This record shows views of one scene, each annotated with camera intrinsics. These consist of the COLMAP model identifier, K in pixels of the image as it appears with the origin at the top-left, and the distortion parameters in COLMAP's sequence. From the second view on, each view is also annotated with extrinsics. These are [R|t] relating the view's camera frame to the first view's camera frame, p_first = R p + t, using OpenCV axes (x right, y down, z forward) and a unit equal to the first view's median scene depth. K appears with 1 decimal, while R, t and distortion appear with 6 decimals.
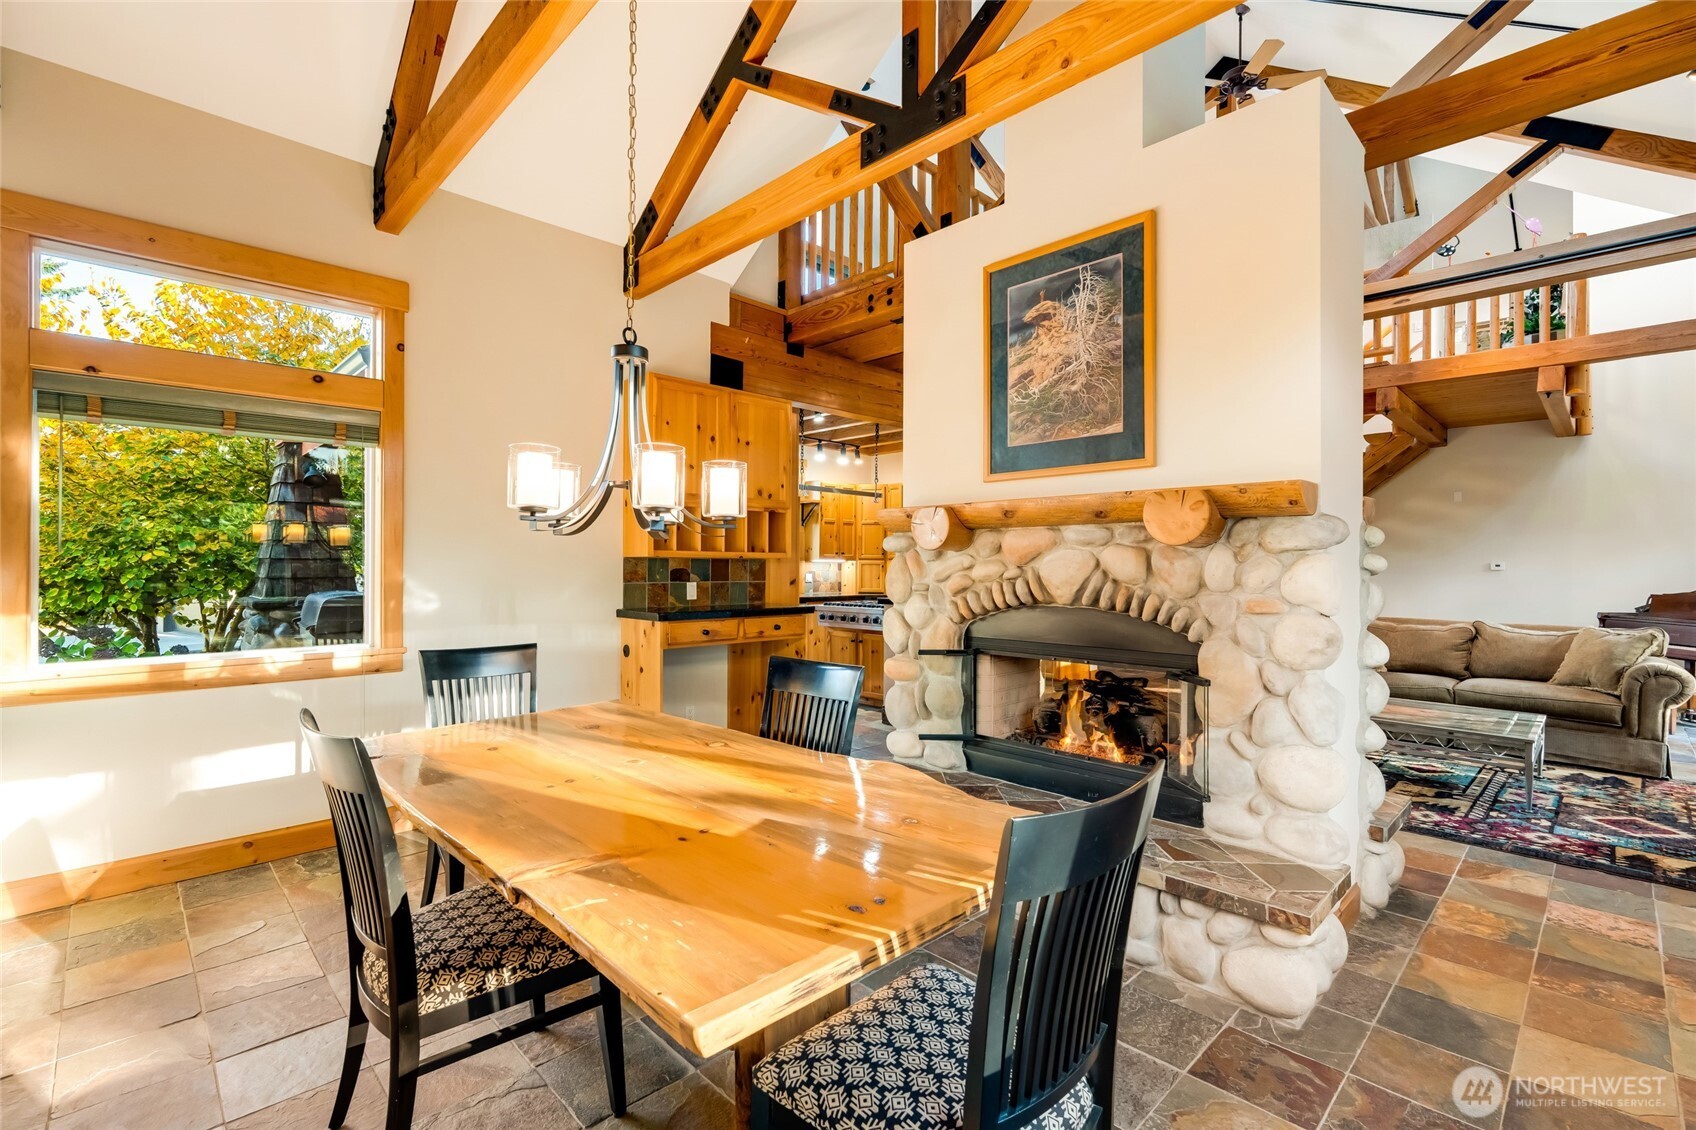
lens RADIAL K [[742.8, 0, 863.4], [0, 742.8, 558.7], [0, 0, 1]] dist [-0.010572, 0.001853]
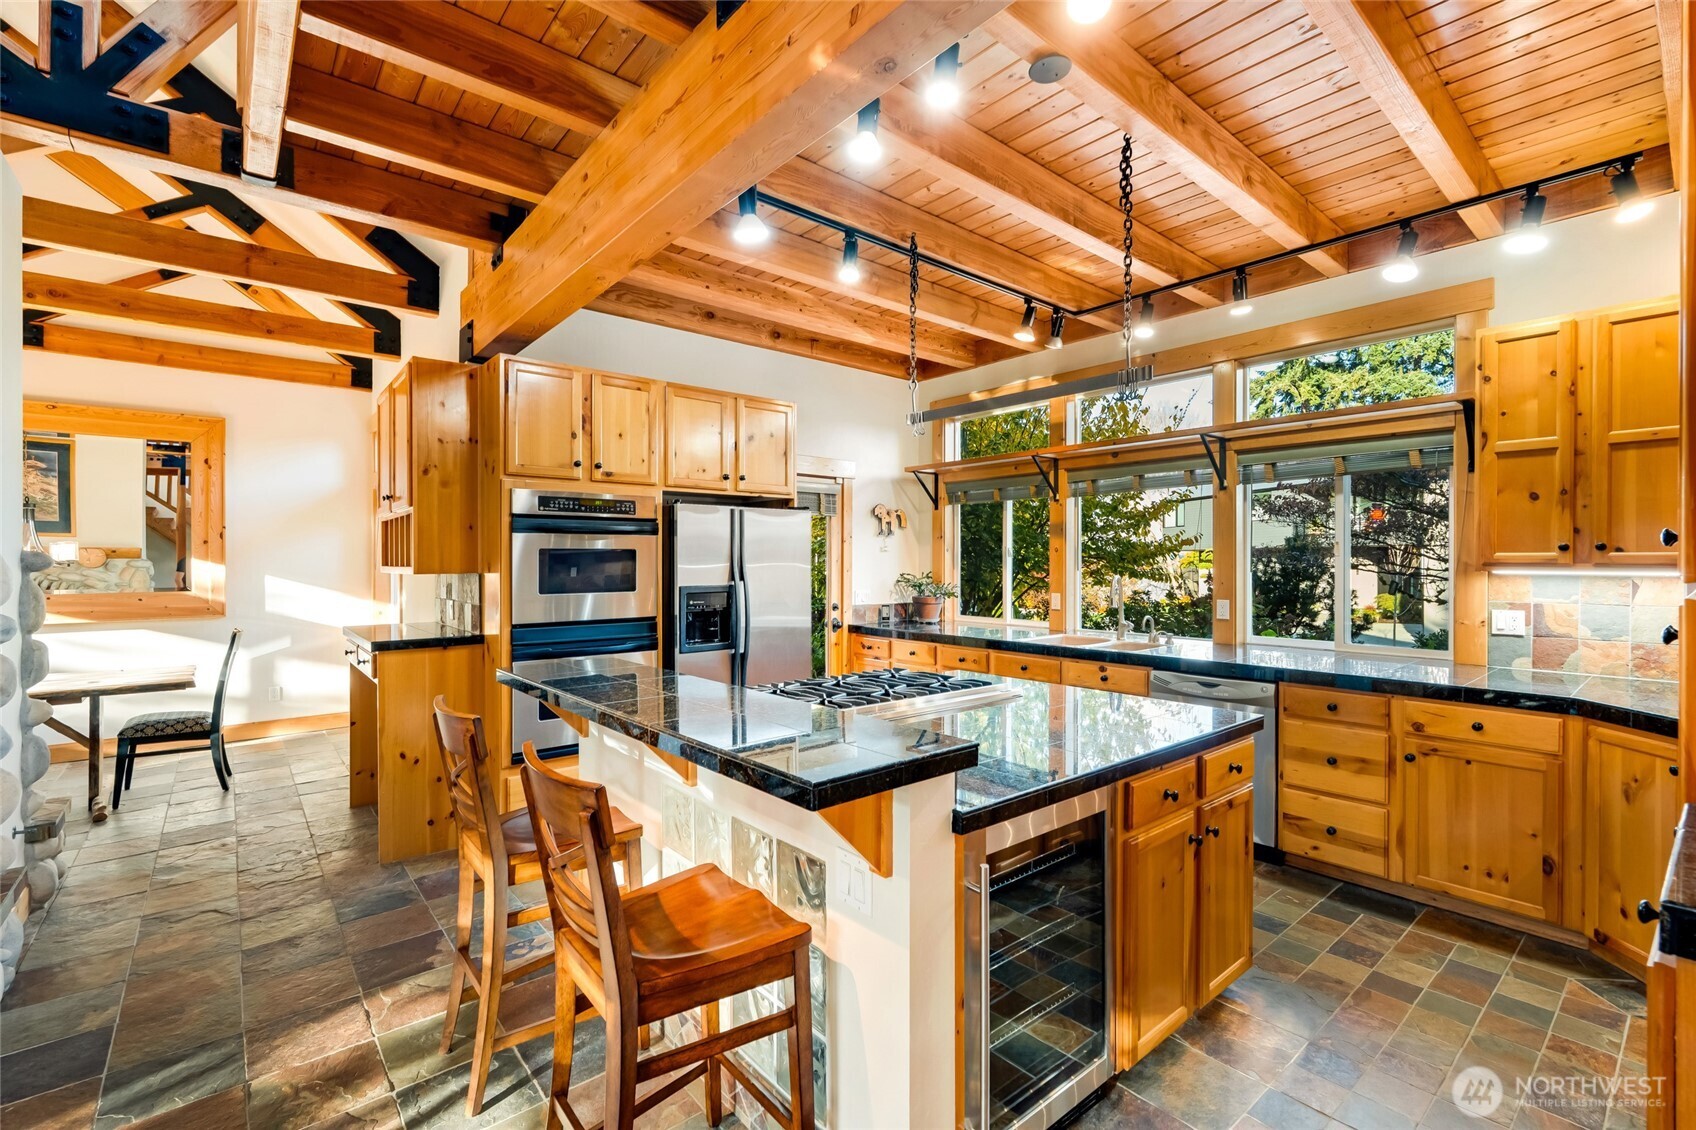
lens RADIAL K [[742.8, 0, 846.9], [0, 742.8, 562.2], [0, 0, 1]] dist [-0.010572, 0.001853]
pose [[-0.060510, -0.006351, -0.998147, 0.507089], [0.008489, 0.999940, -0.006877, -0.003454], [0.998132, -0.008890, -0.060452, 1.305988]]
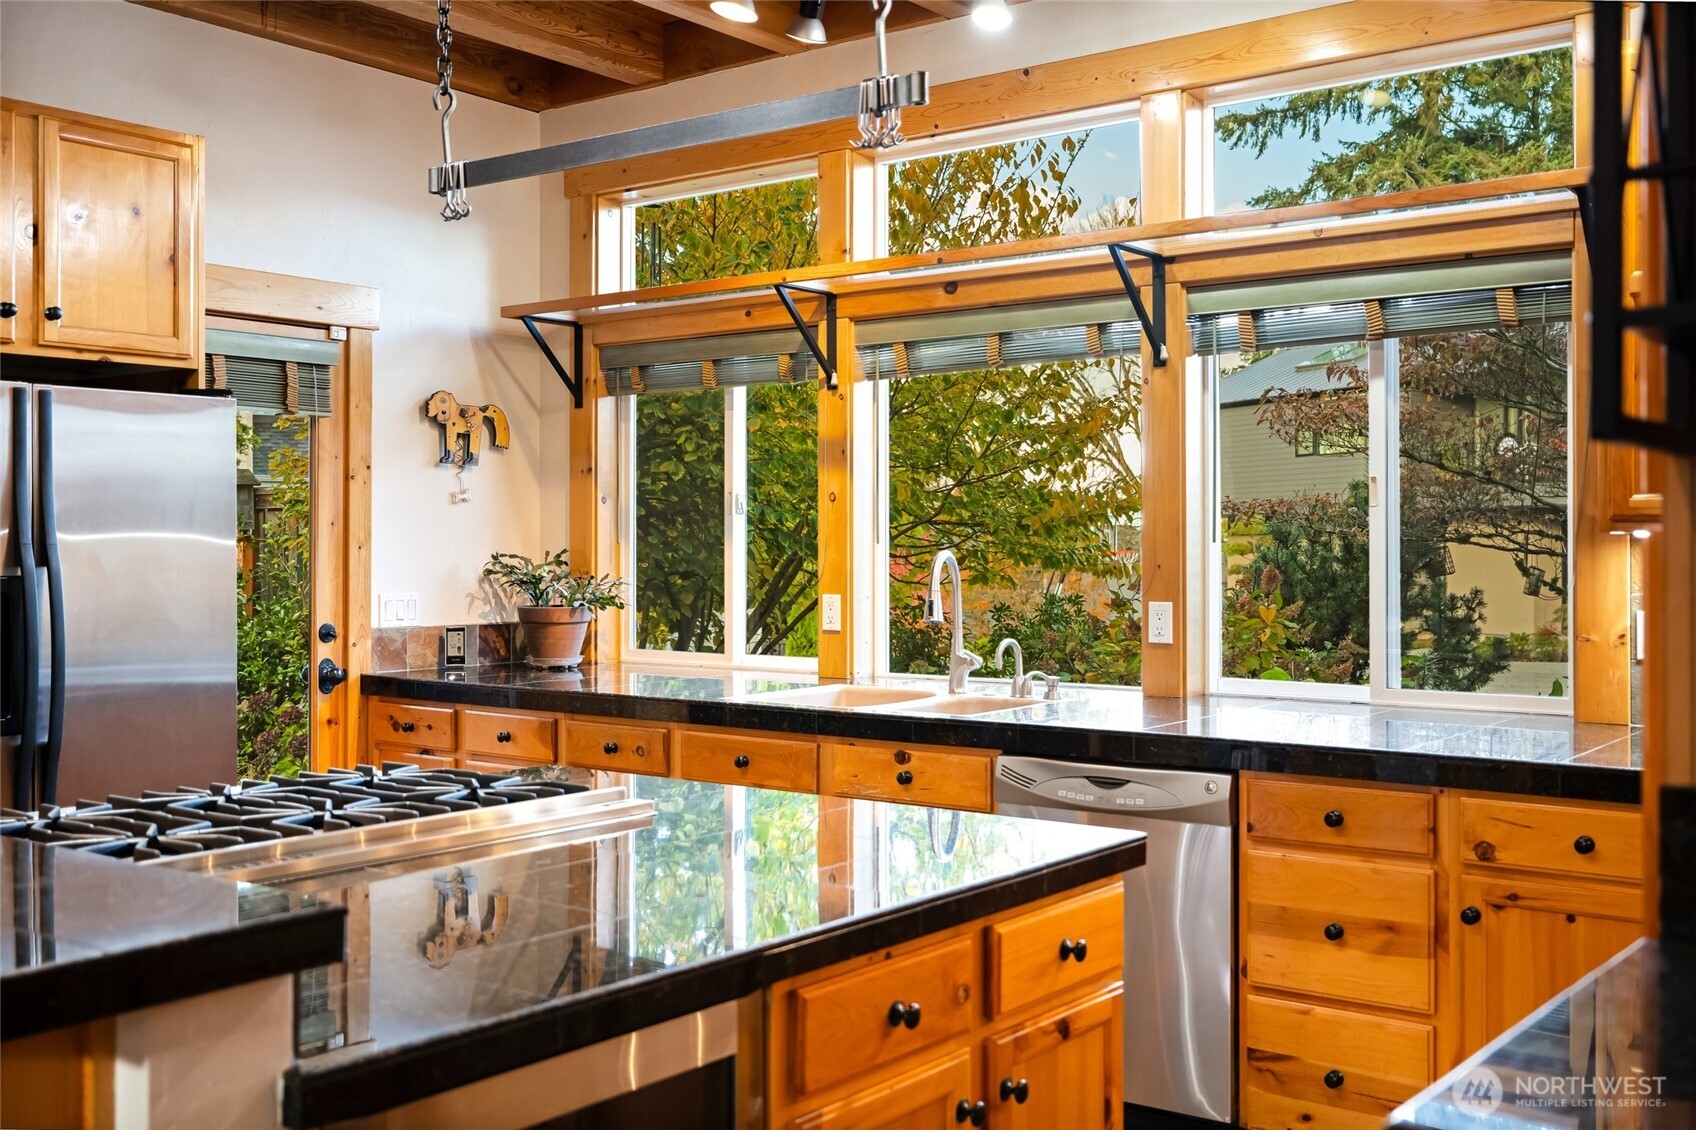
lens RADIAL K [[1688.2, 0, 848.7], [0, 1688.2, 537.2], [0, 0, 1]] dist [0.013191, 0.000000]
pose [[0.159937, -0.009665, -0.987080, 0.500903], [0.012523, 0.999891, -0.007762, 0.006938], [0.987048, -0.011120, 0.160041, 1.370114]]
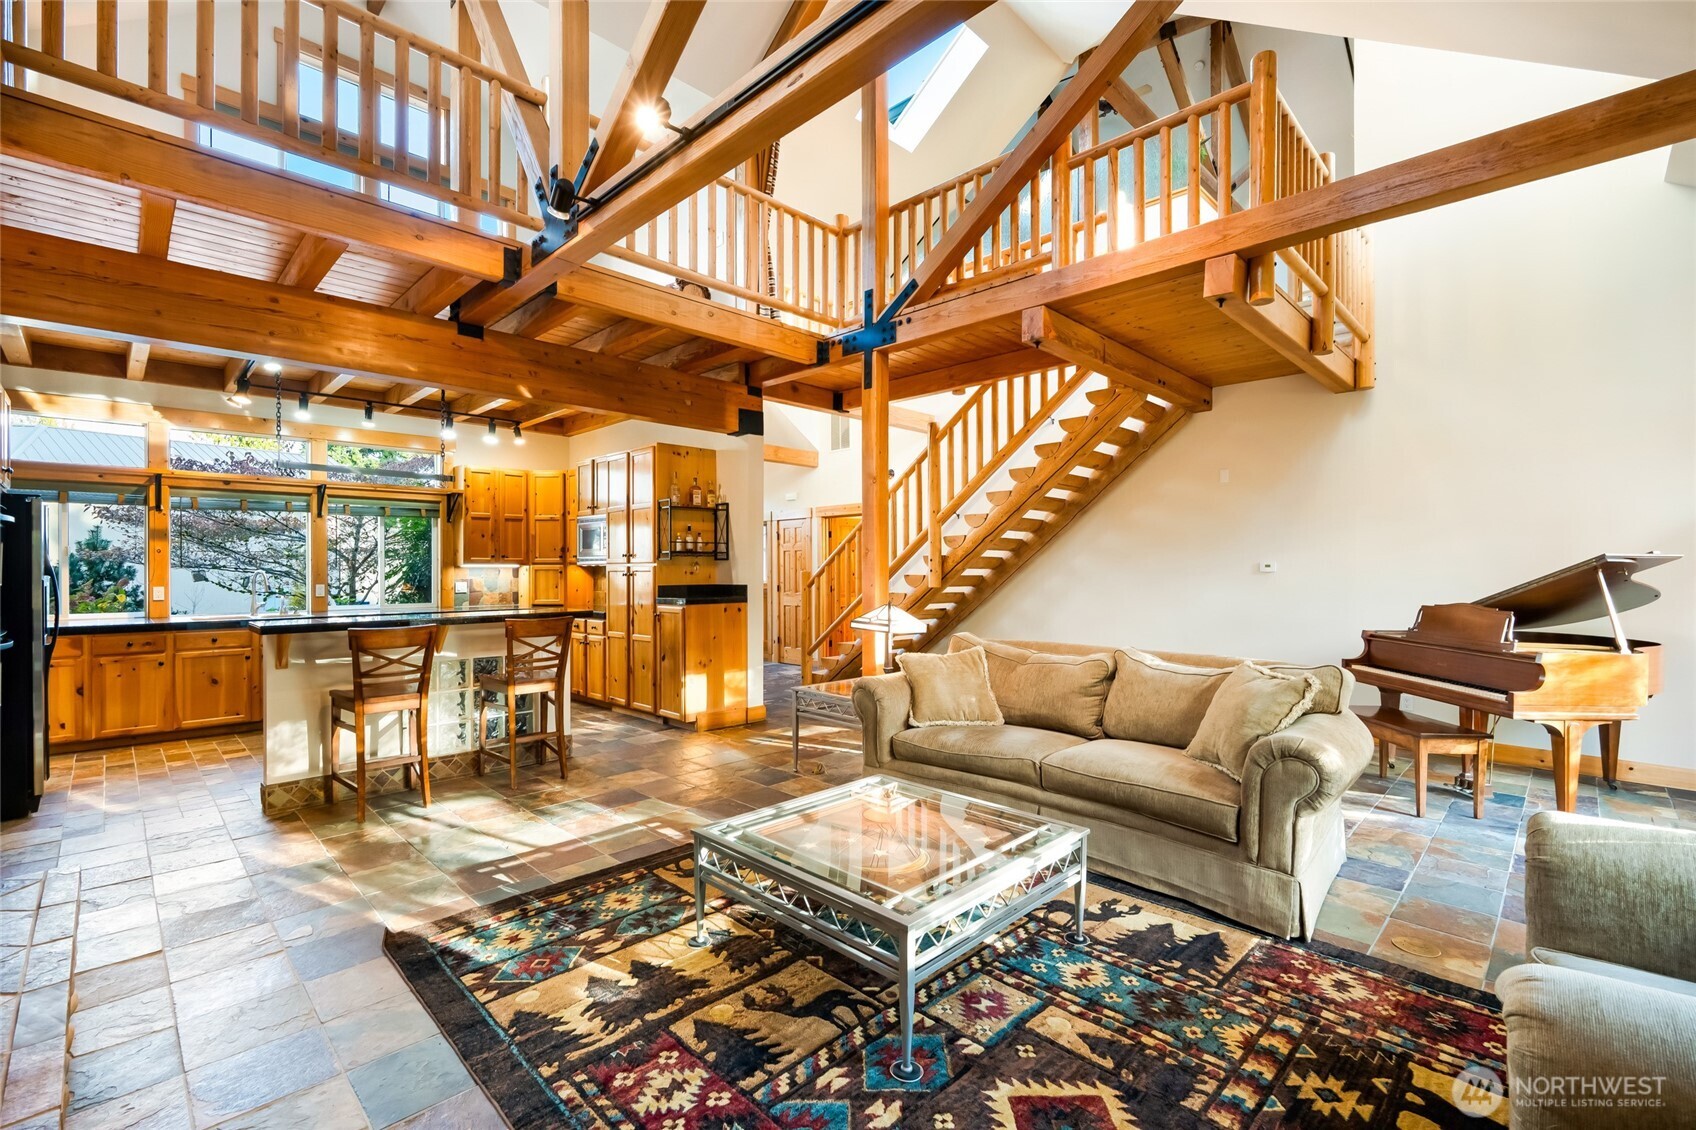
lens RADIAL K [[742.8, 0, 844.4], [0, 742.8, 569.8], [0, 0, 1]] dist [-0.010572, 0.001853]
pose [[0.999807, -0.008348, 0.017802, 0.589447], [0.008193, 0.999928, 0.008729, 0.005372], [-0.017874, -0.008582, 0.999803, 0.353312]]
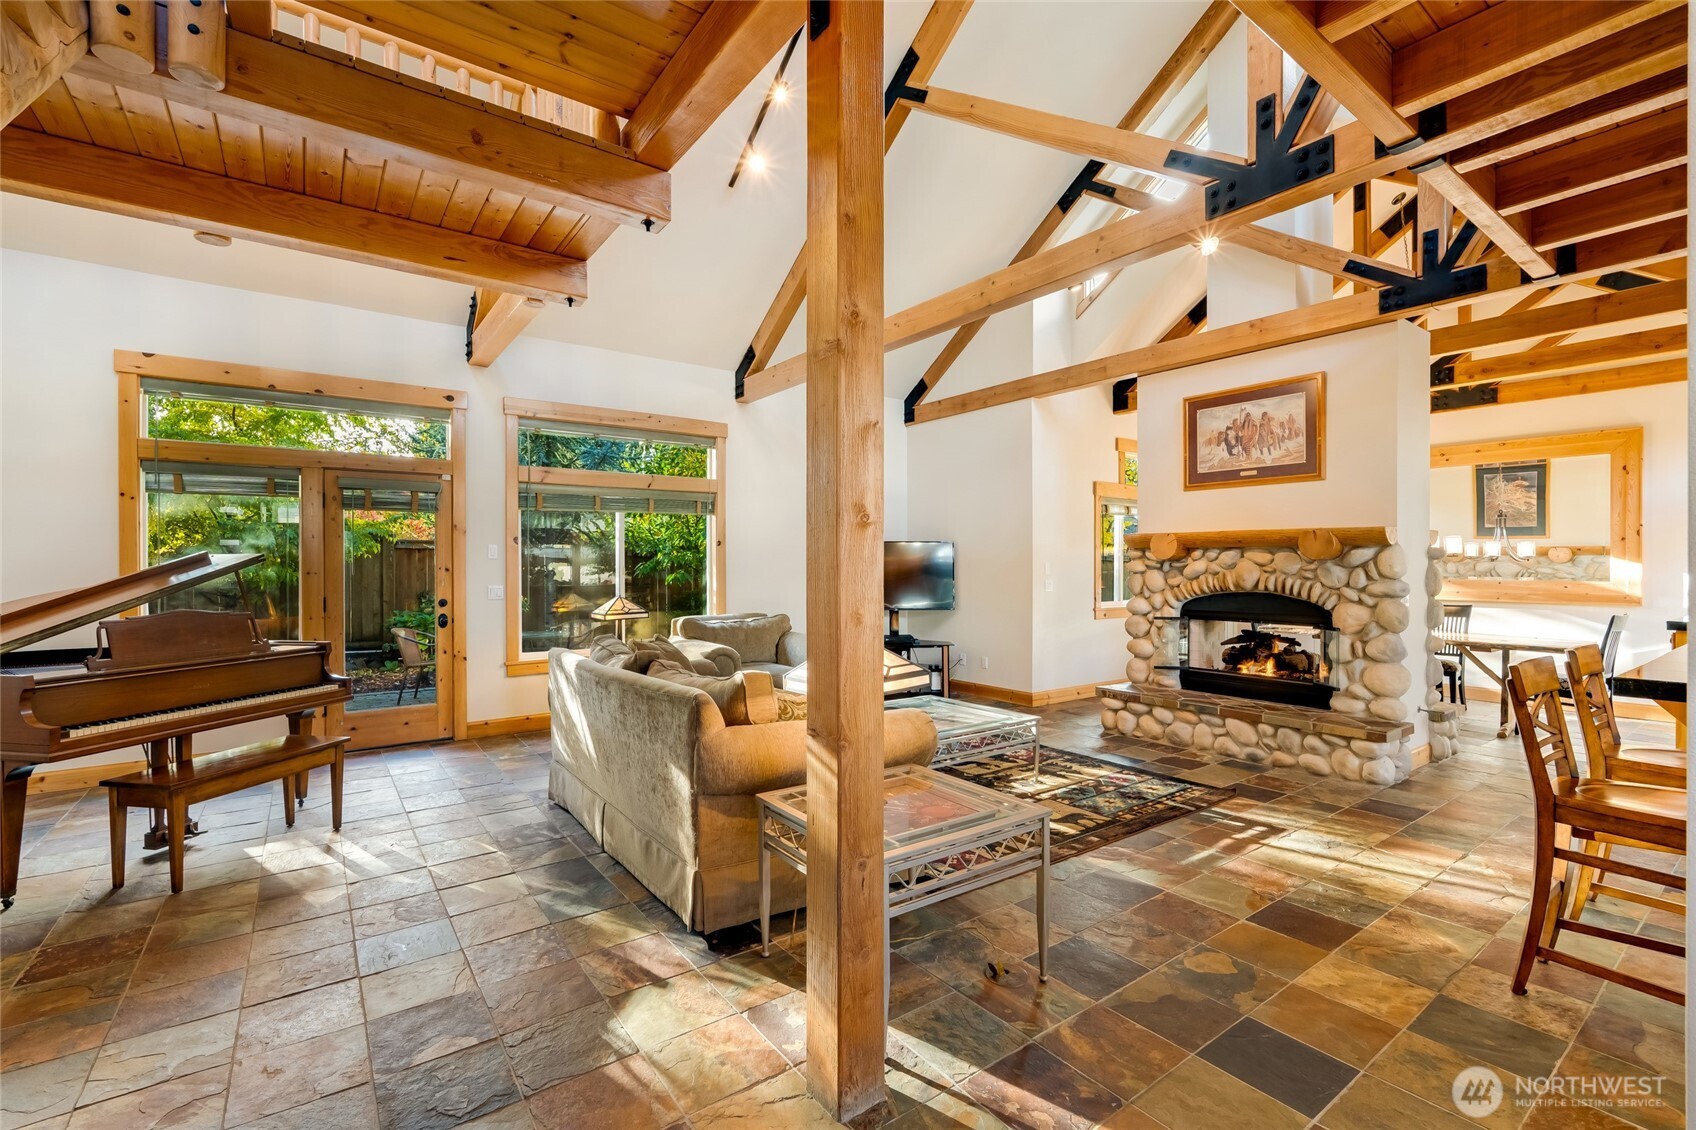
lens RADIAL K [[742.8, 0, 852.2], [0, 742.8, 563.1], [0, 0, 1]] dist [-0.010572, 0.001853]
pose [[-0.991500, -0.005812, 0.129974, 0.600804], [-0.007154, 0.999926, -0.009860, 0.013255], [-0.129907, -0.010706, -0.991468, 1.675285]]
